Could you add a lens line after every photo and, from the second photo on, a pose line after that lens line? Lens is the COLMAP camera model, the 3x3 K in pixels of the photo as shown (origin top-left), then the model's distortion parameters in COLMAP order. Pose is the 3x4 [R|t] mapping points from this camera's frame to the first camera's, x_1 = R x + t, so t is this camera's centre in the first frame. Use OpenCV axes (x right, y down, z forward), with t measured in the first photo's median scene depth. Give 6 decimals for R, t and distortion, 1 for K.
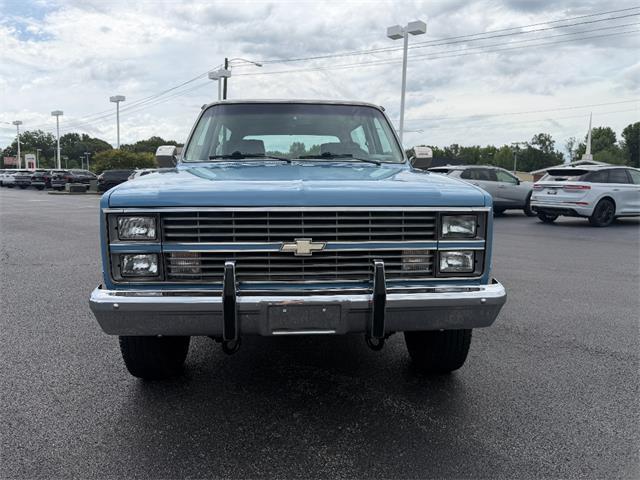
lens RADIAL K [[460.8, 0, 318.7], [0, 460.8, 245.8], [0, 0, 1]] dist [0.046583, -0.060632]
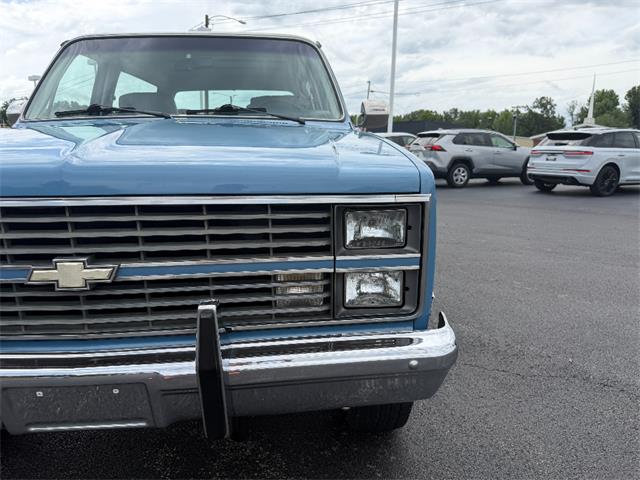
lens RADIAL K [[459.1, 0, 320.3], [0, 459.1, 252.2], [0, 0, 1]] dist [0.017234, -0.020366]
pose [[0.999948, -0.009695, 0.003002, 0.237680], [0.009412, 0.996489, 0.083193, -0.061006], [-0.003798, -0.083160, 0.996529, 0.451782]]
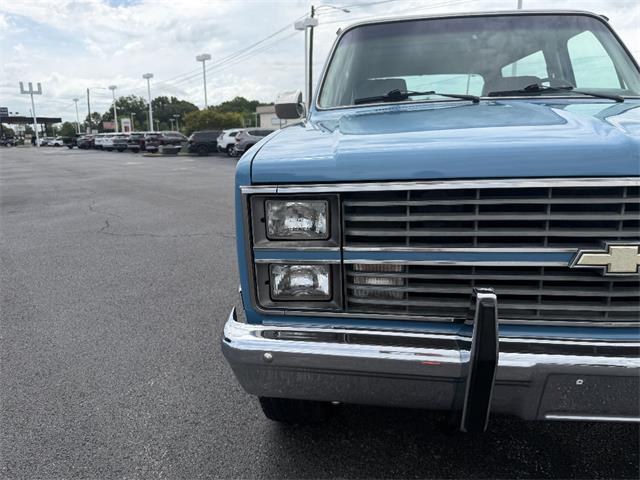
lens RADIAL K [[460.8, 0, 318.7], [0, 460.8, 245.8], [0, 0, 1]] dist [0.046583, -0.060632]
pose [[0.985744, 0.012118, -0.167813, -0.260234], [0.002942, 0.996009, 0.089205, -0.054595], [0.168224, -0.088427, 0.981775, 0.430261]]
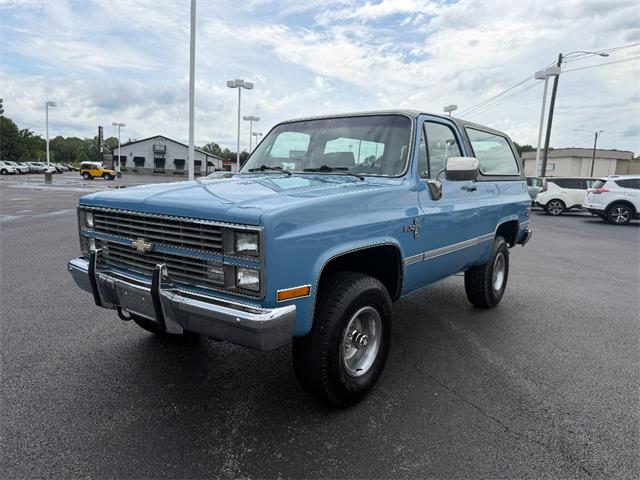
lens RADIAL K [[467.9, 0, 320.0], [0, 467.9, 240.0], [0, 0, 1]] dist [-0.010943, -0.004690]
pose [[0.743070, 0.103422, -0.661173, 1.100505], [-0.119334, 0.992629, 0.021154, -0.091450], [0.658488, 0.063181, 0.749935, 0.348150]]
